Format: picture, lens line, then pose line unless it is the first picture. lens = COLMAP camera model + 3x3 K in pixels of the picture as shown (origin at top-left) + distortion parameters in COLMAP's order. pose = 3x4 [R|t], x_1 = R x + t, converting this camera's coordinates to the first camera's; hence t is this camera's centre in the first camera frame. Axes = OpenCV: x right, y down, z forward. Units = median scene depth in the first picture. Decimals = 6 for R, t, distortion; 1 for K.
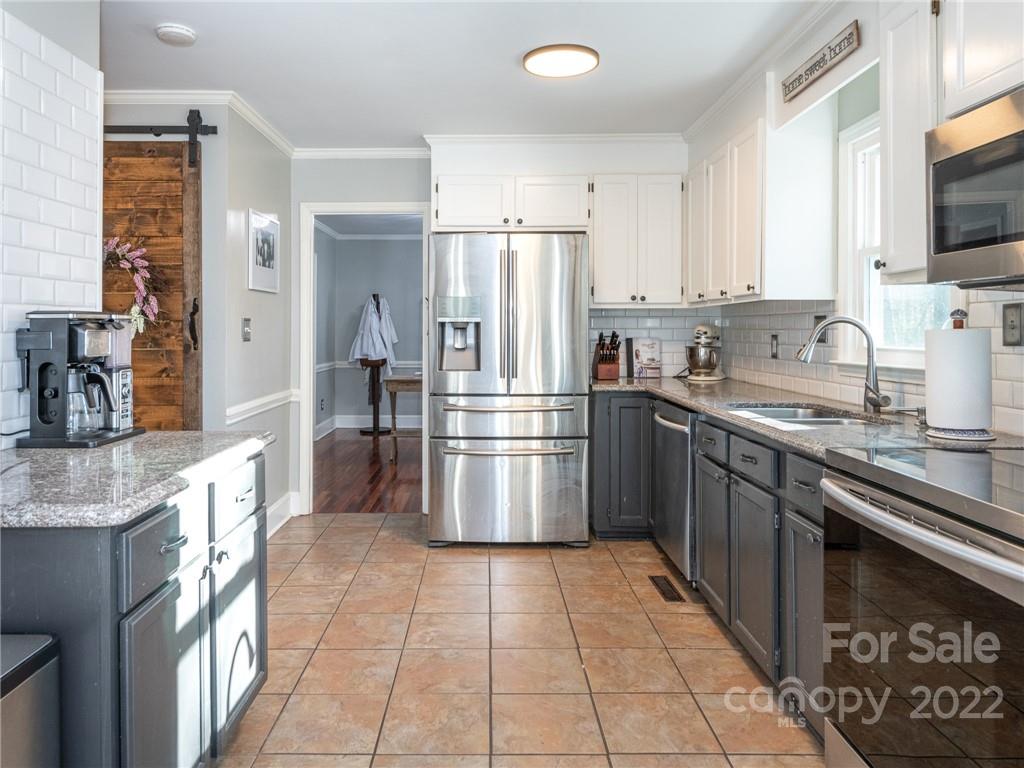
lens RADIAL K [[724.7, 0, 477.3], [0, 724.7, 334.6], [0, 0, 1]] dist [0.029946, -0.003768]
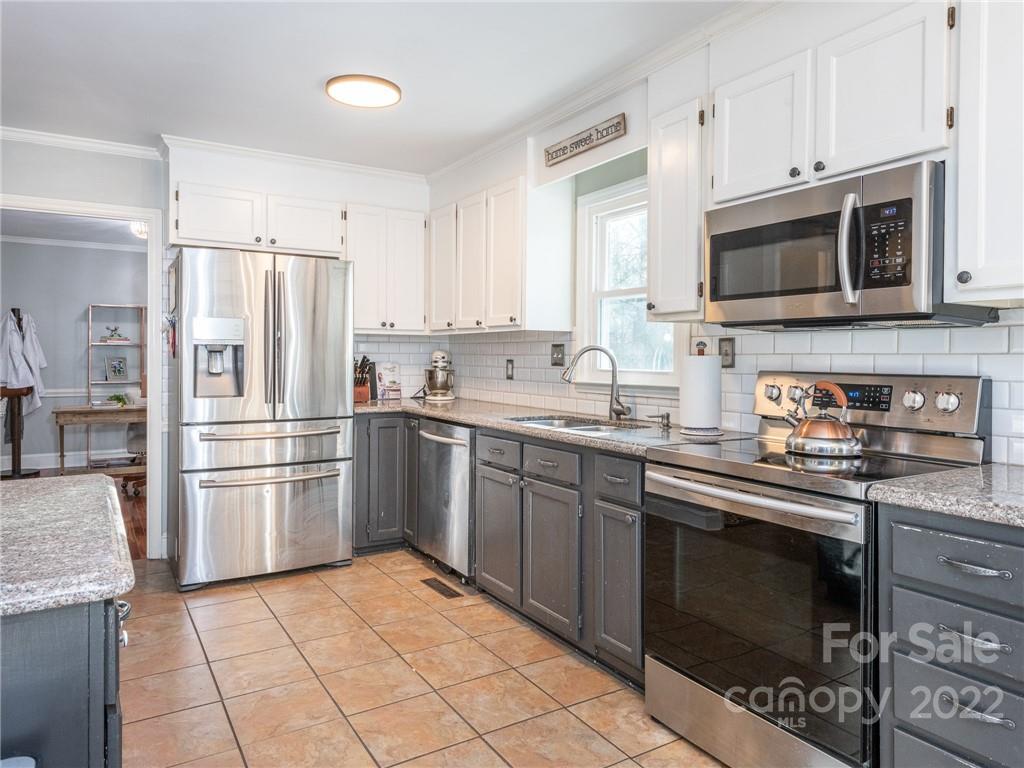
lens RADIAL K [[695.1, 0, 512.8], [0, 695.1, 367.5], [0, 0, 1]] dist [0.028343, -0.000605]
pose [[0.846496, -0.003217, 0.532386, -0.205648], [-0.003398, 0.999929, 0.011445, 0.000395], [-0.532384, -0.011497, 0.846425, 0.046720]]
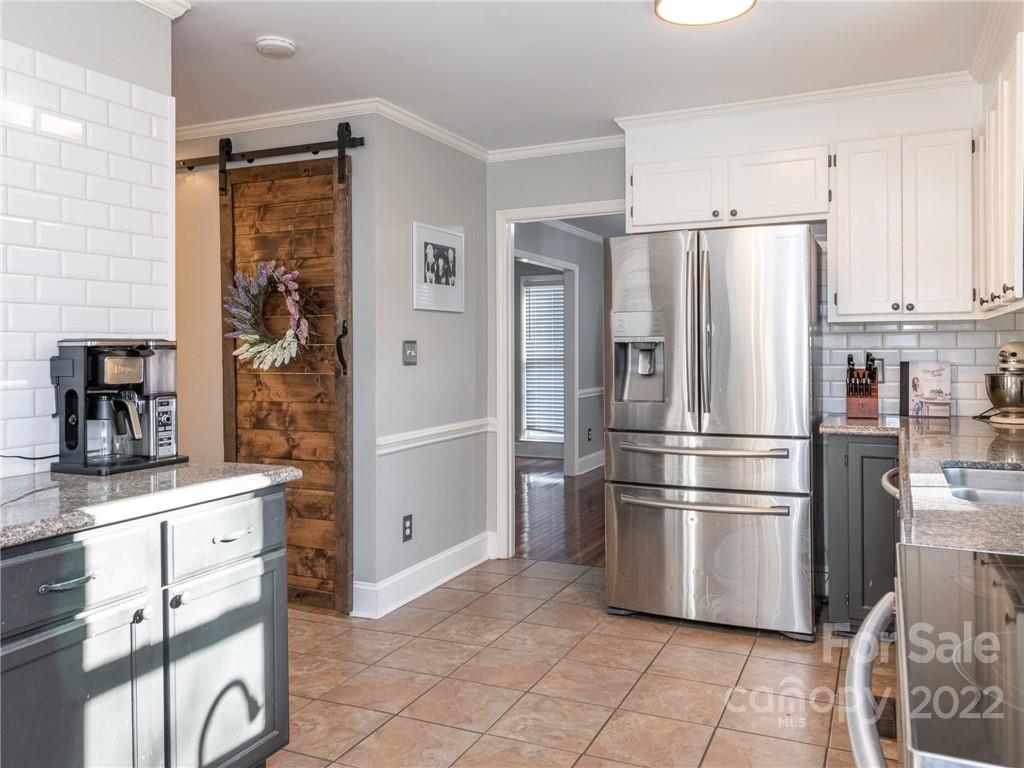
lens RADIAL K [[815.9, 0, 513.4], [0, 815.9, 351.1], [0, 0, 1]] dist [0.039084, -0.004308]
pose [[0.912889, -0.004221, -0.408186, 0.249628], [0.003033, 0.999989, -0.003557, -0.005328], [0.408197, 0.002009, 0.912892, 0.114326]]
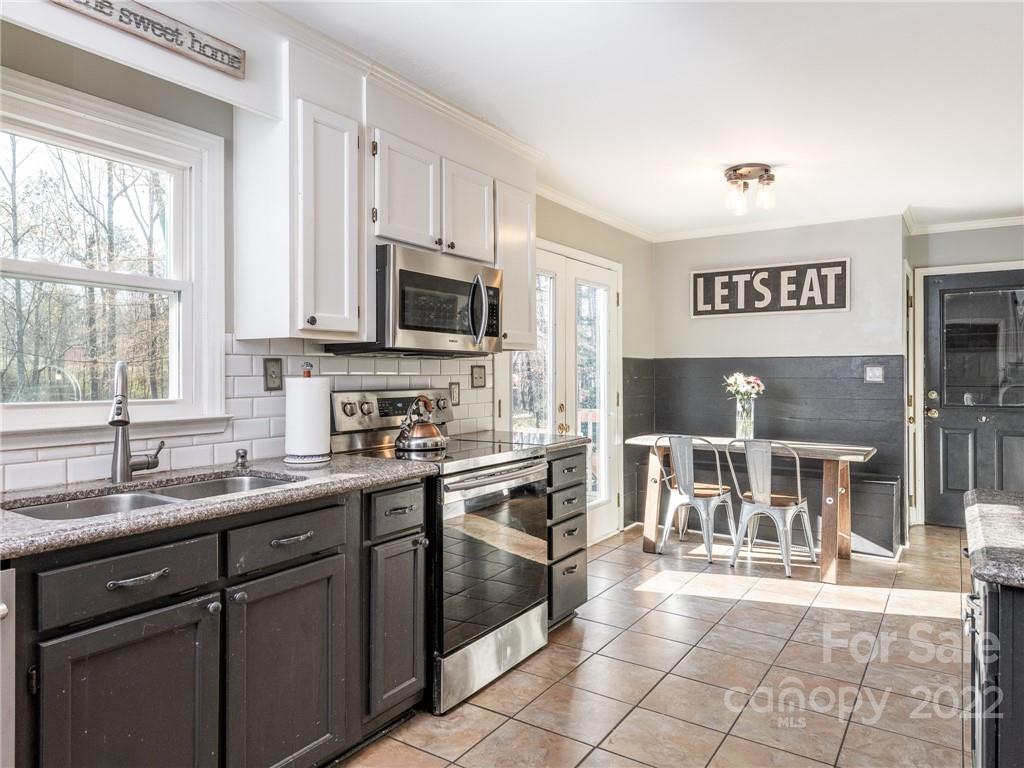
lens RADIAL K [[695.1, 0, 512.8], [0, 695.1, 367.5], [0, 0, 1]] dist [0.028343, -0.000605]
pose [[-0.852435, -0.002024, 0.522829, -0.175795], [-0.003043, 0.999995, -0.001092, -0.015260], [-0.522824, -0.002522, -0.852437, 1.111122]]
